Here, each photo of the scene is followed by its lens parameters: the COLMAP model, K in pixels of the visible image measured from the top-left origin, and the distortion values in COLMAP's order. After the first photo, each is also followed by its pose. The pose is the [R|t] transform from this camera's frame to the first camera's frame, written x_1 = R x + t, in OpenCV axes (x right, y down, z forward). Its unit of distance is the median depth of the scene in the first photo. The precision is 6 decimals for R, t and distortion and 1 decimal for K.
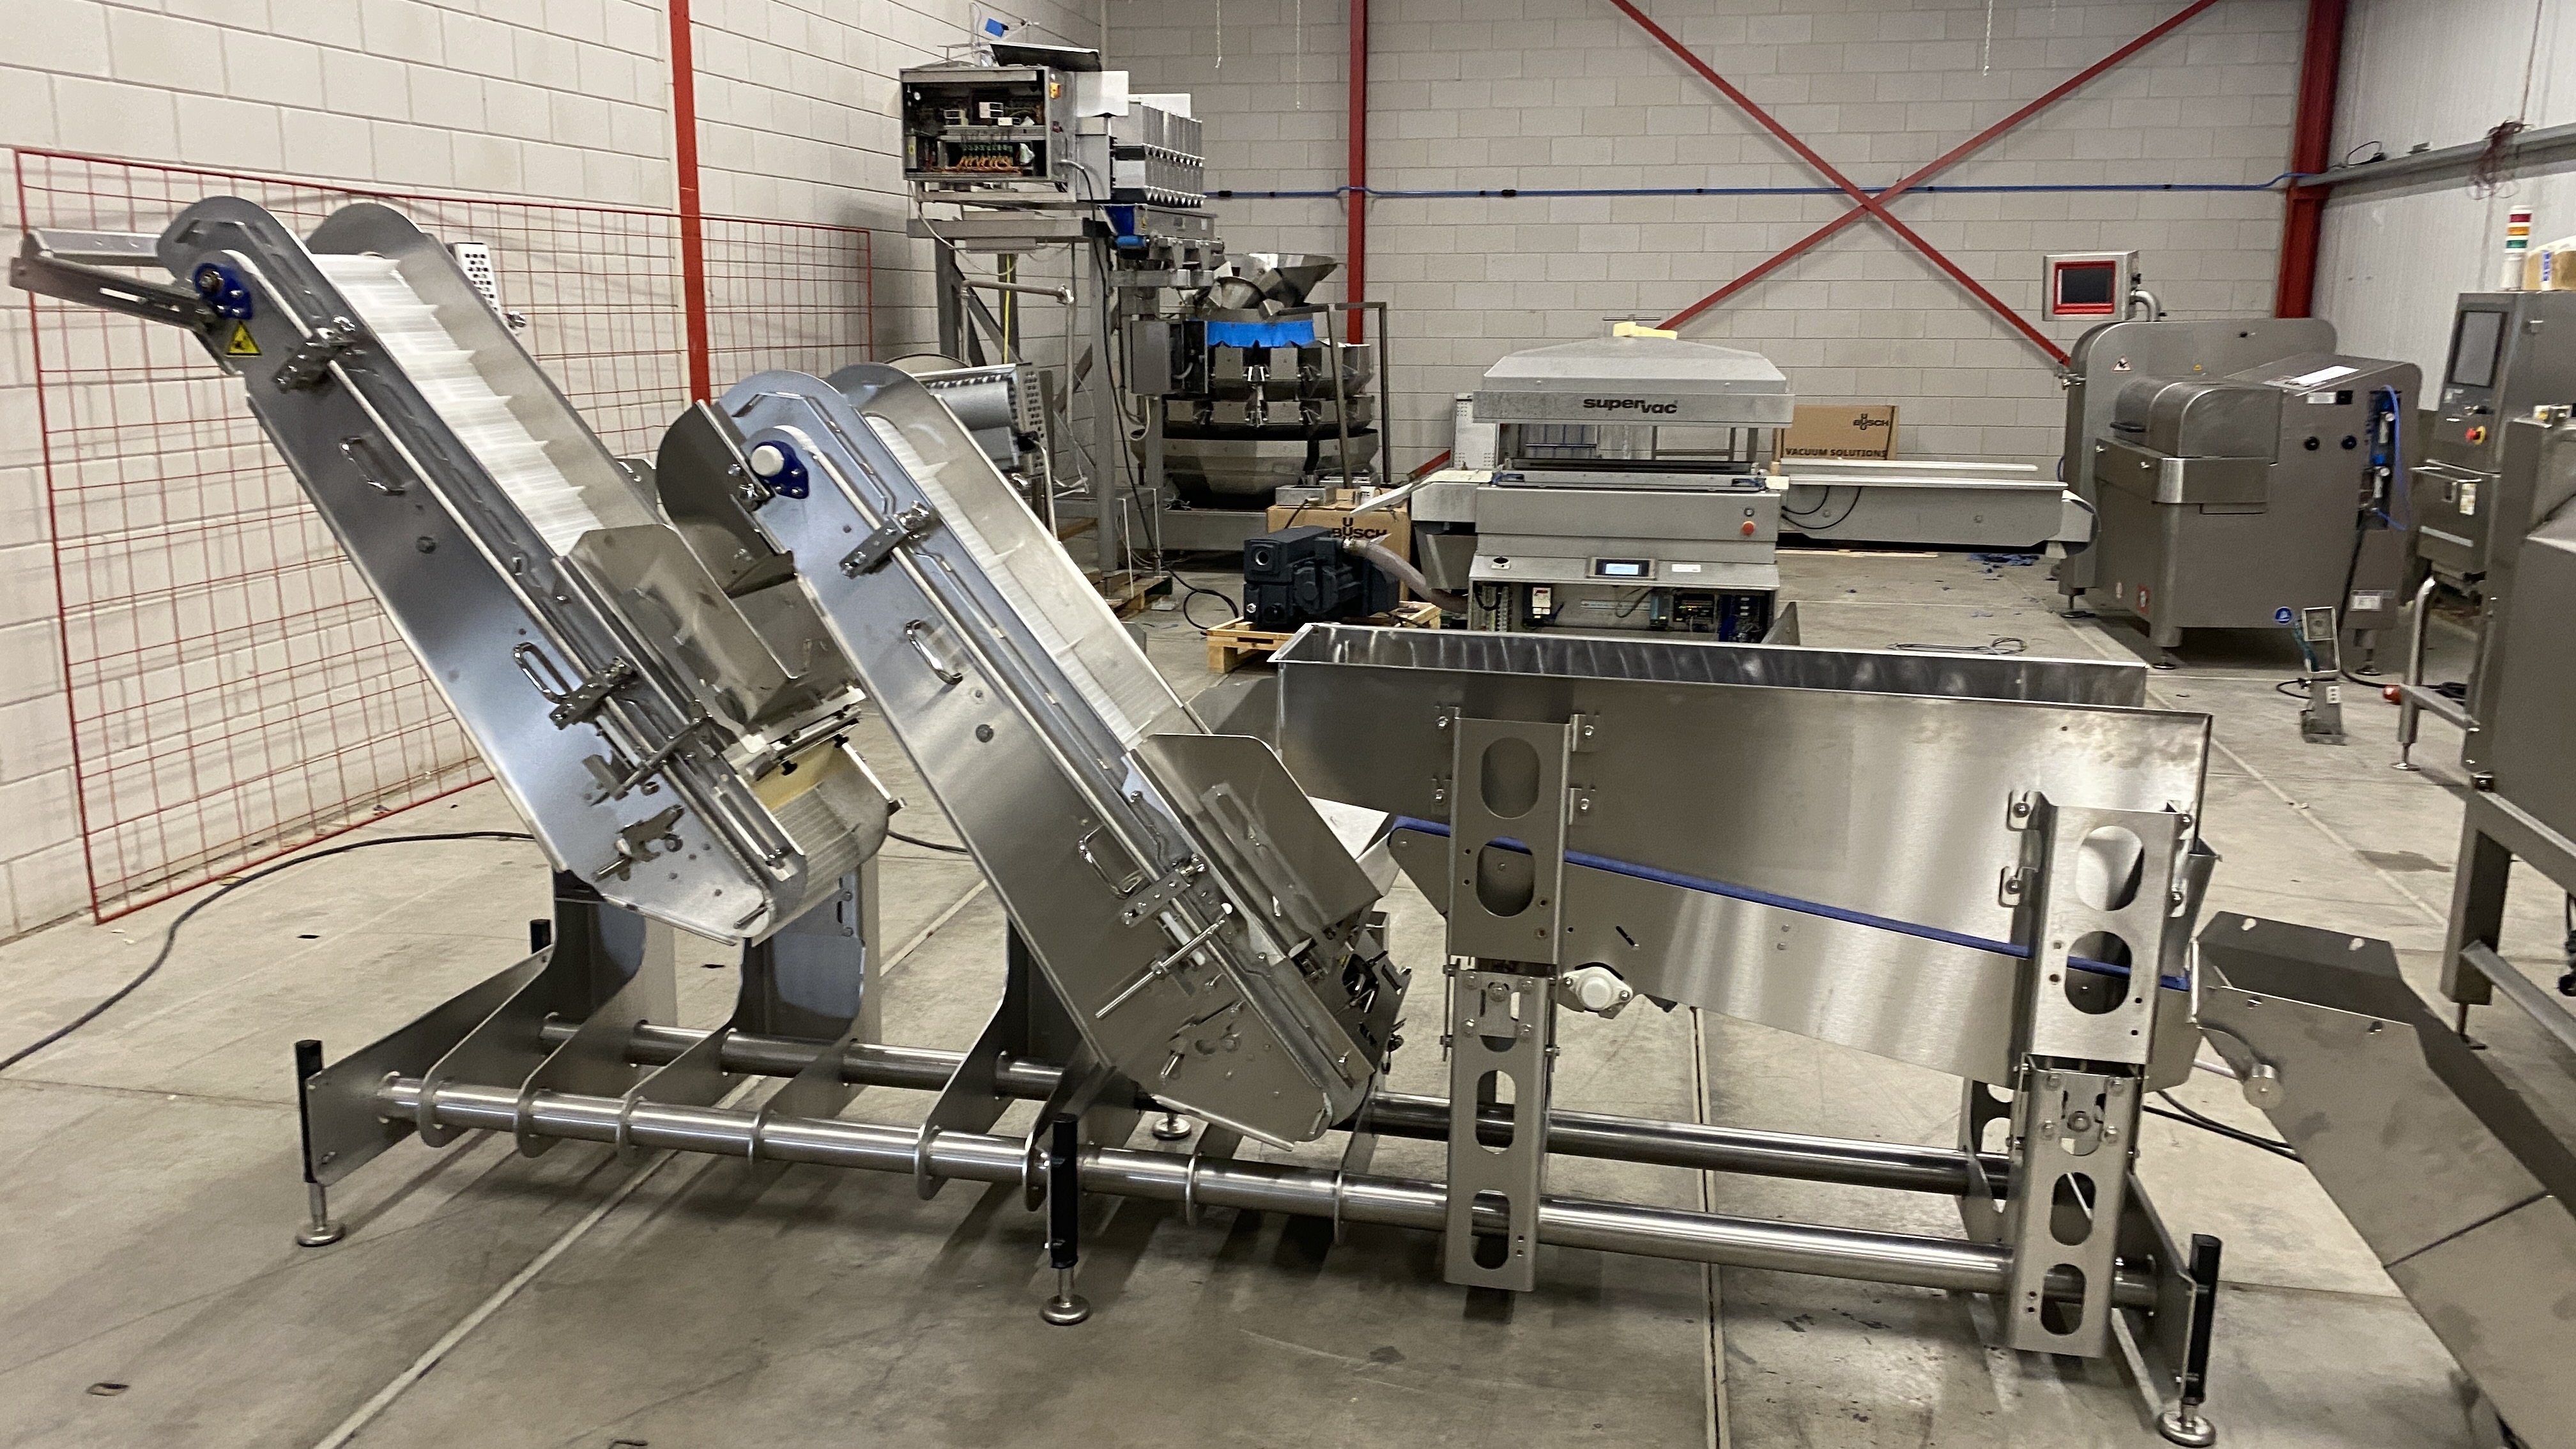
lens RADIAL K [[1932.7, 0, 1241.4], [0, 1932.7, 729.2], [0, 0, 1]] dist [0.147768, -0.395191]
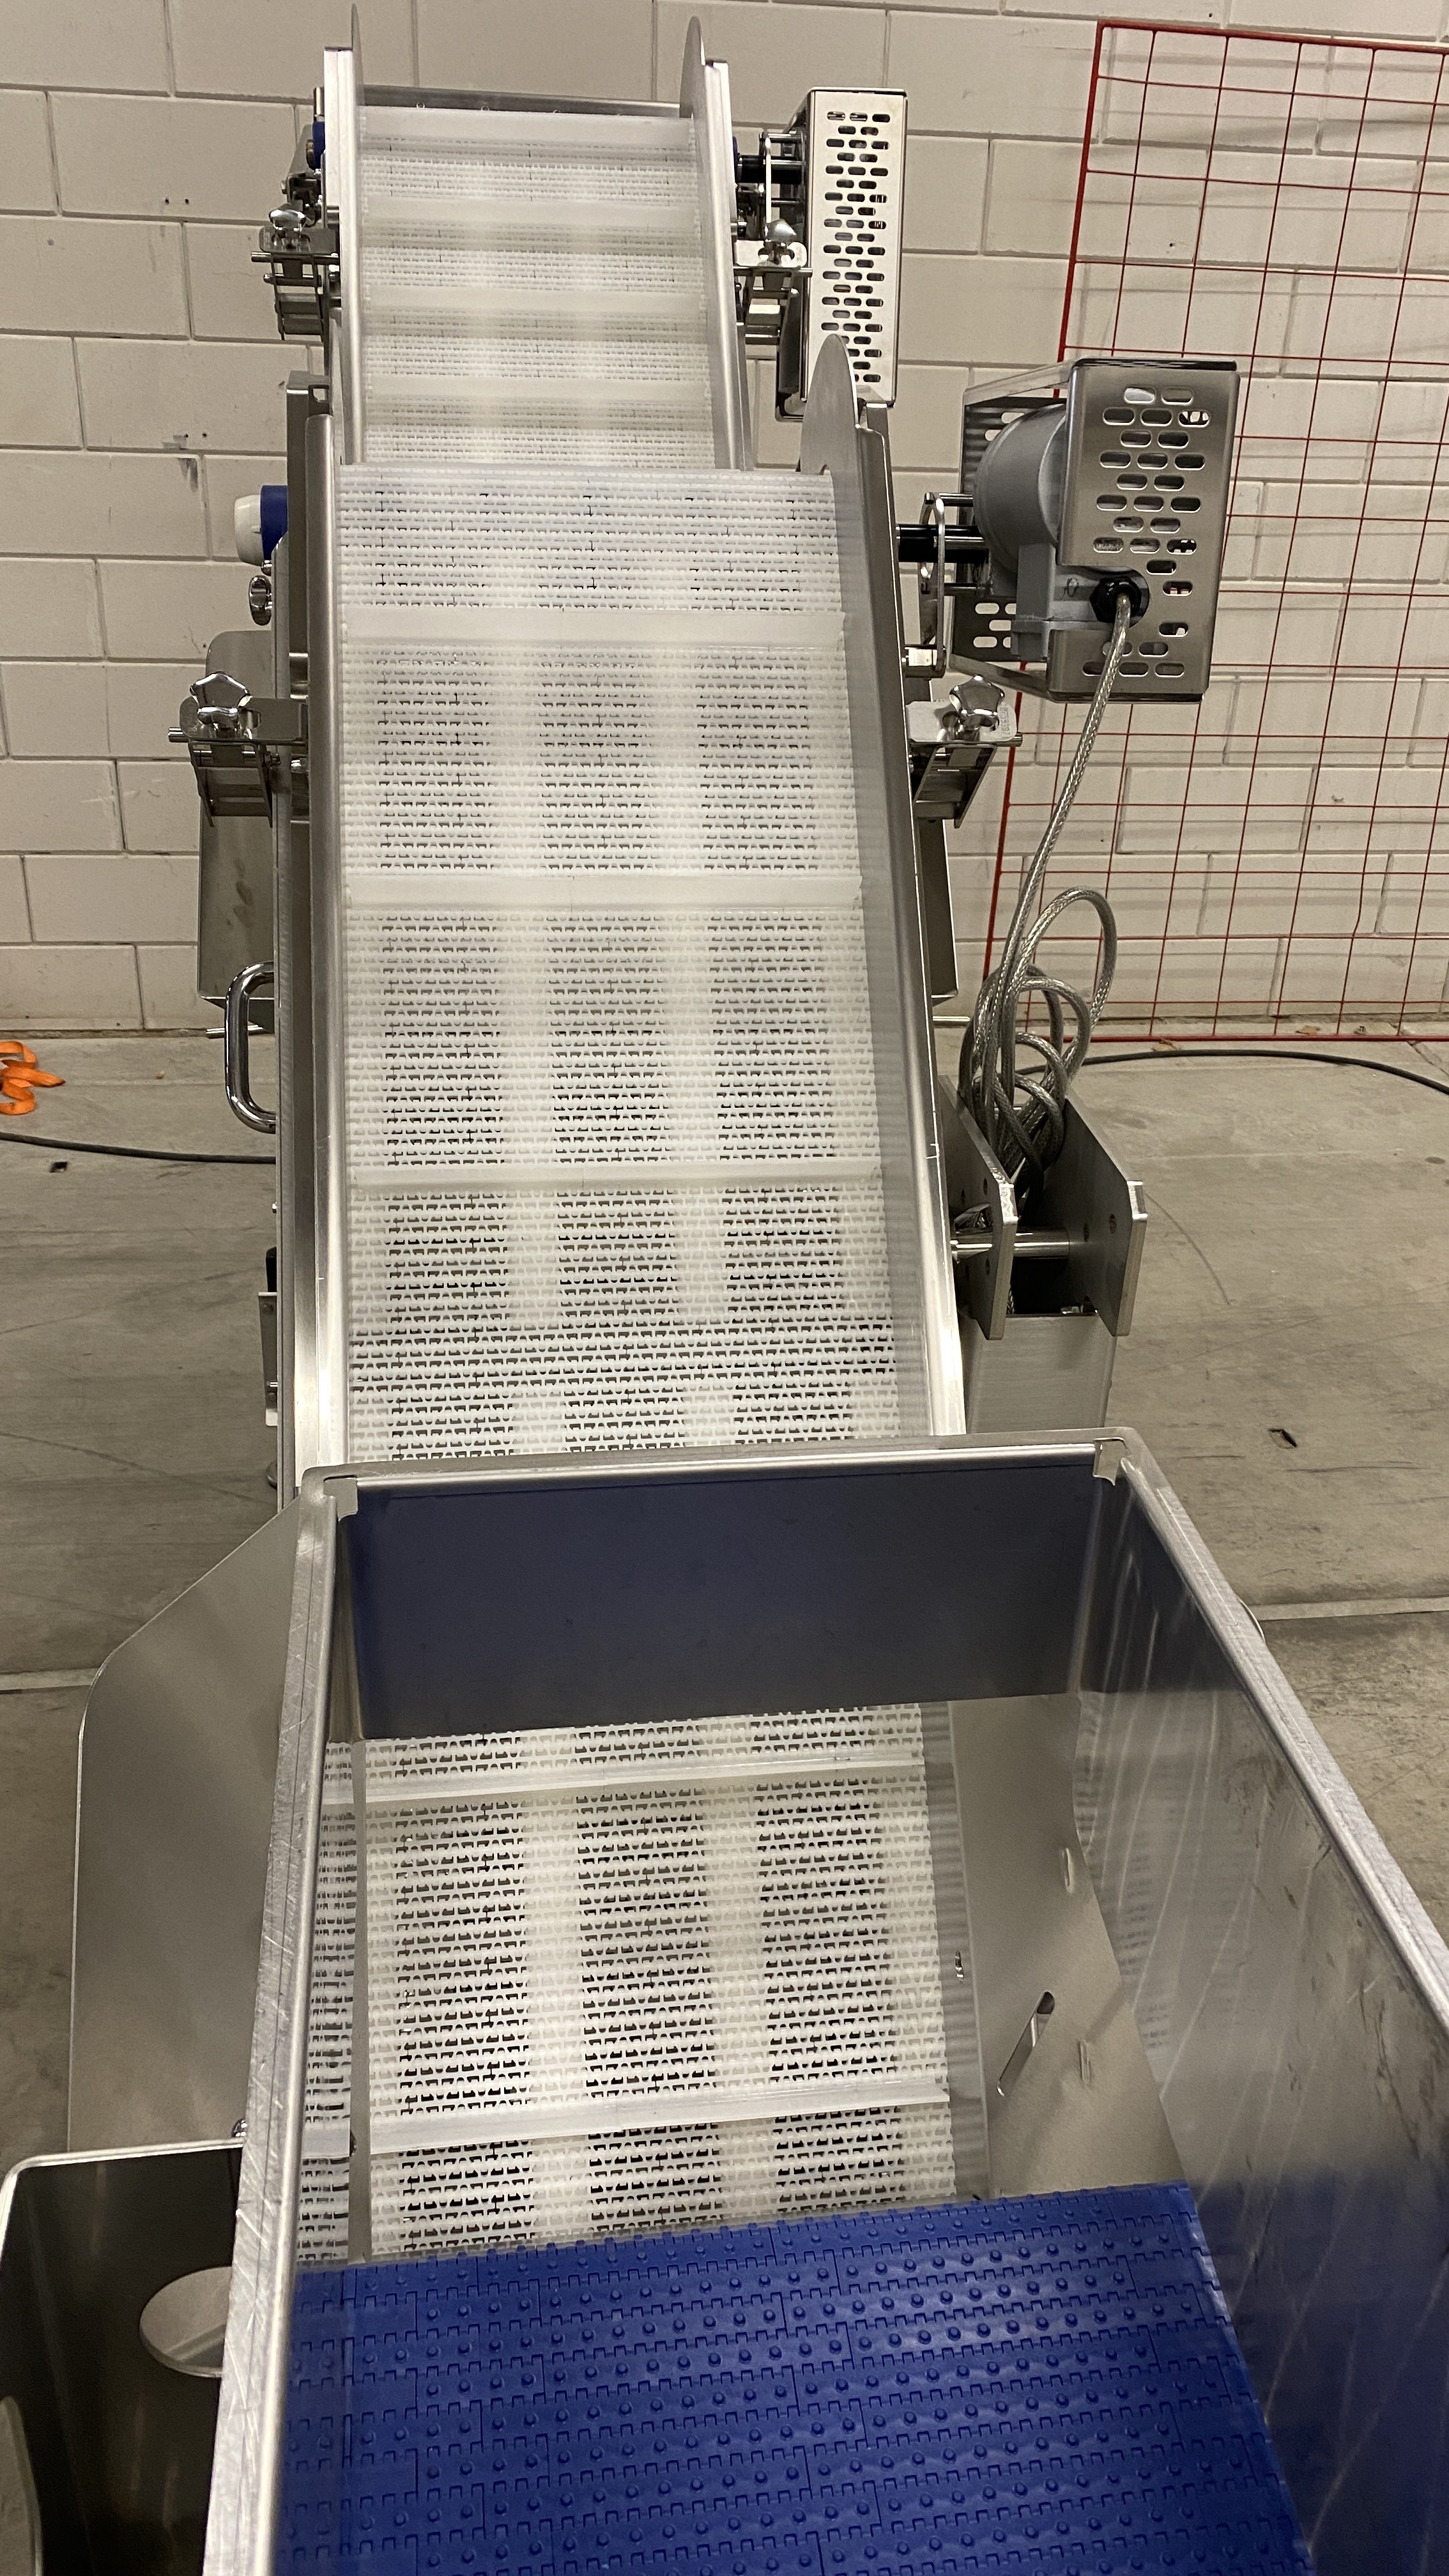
lens RADIAL K [[1950.0, 0, 724.5], [0, 1950.0, 1288.0], [0, 0, 1]] dist [0.010893, -0.003528]
pose [[0.329818, 0.442003, -0.834178, 0.091060], [-0.232762, 0.894416, 0.381891, -0.064364], [0.914900, 0.068211, 0.397876, 0.335025]]
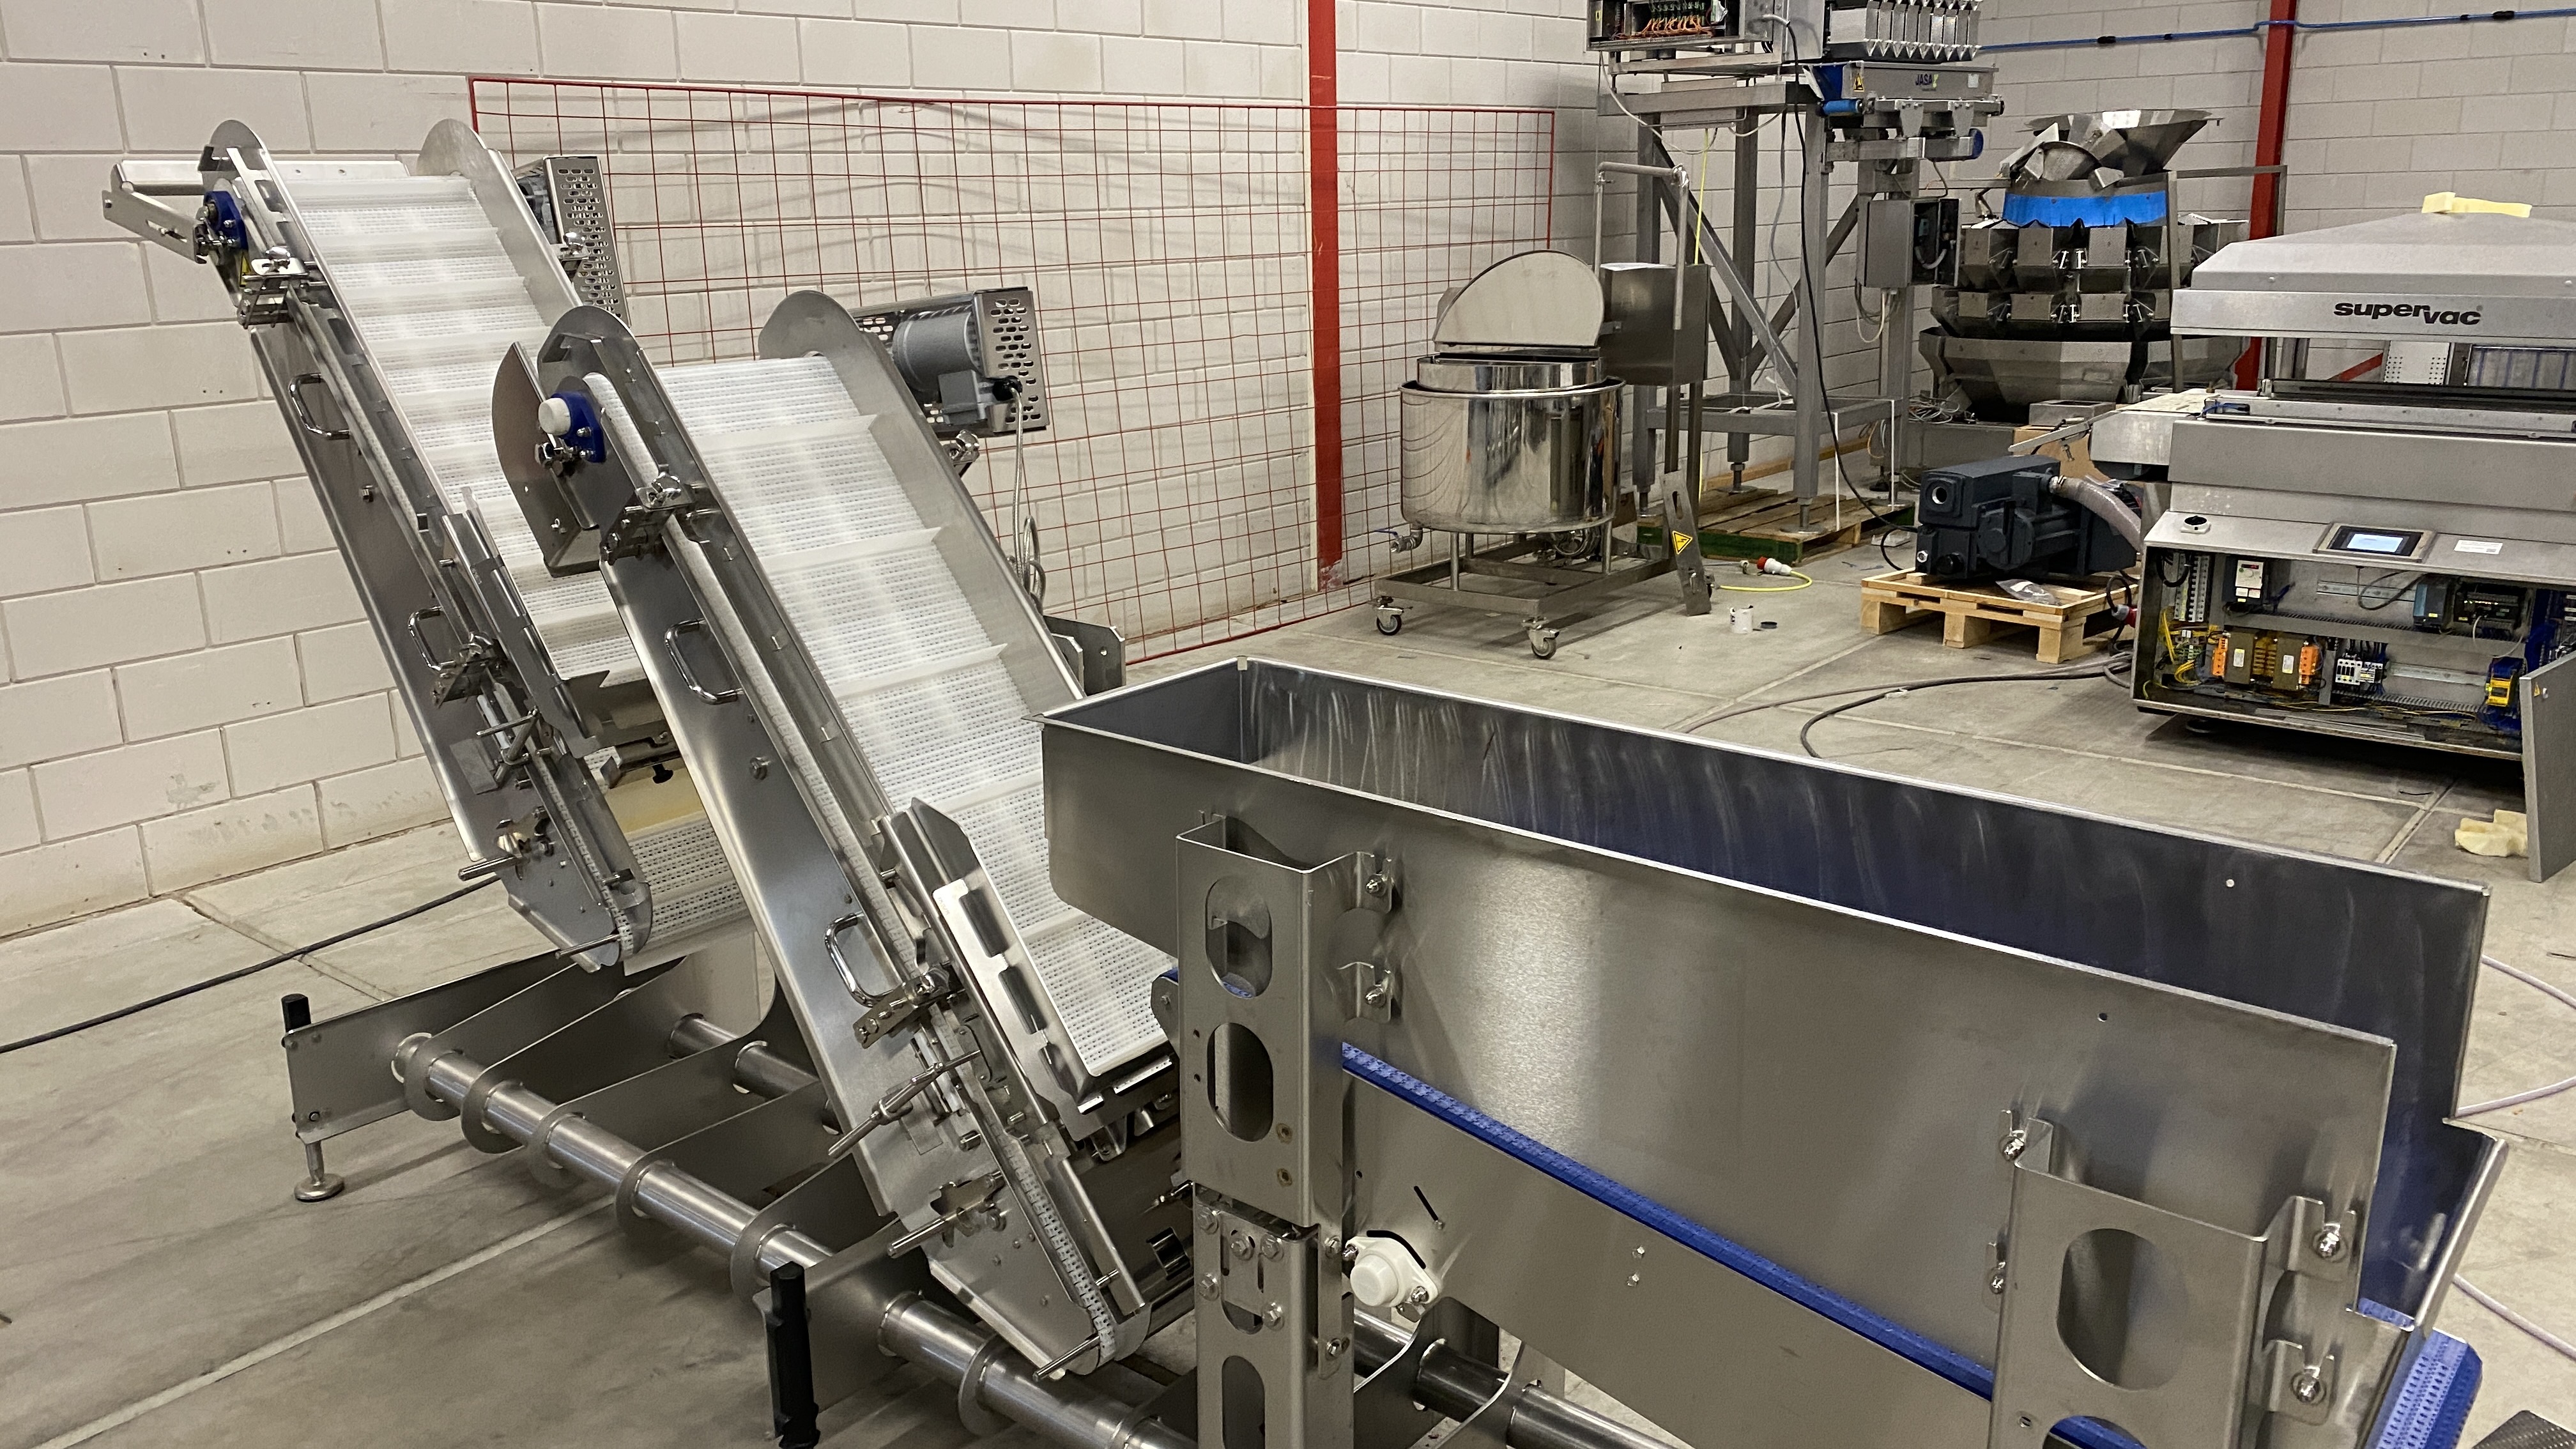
lens RADIAL K [[1950.0, 0, 1251.9], [0, 1950.0, 715.7], [0, 0, 1]] dist [0.010893, -0.003528]
pose [[0.877125, 0.100082, -0.469719, 0.152187], [-0.075578, 0.994624, 0.070793, -0.033229], [0.474279, -0.026594, 0.879973, 0.145825]]
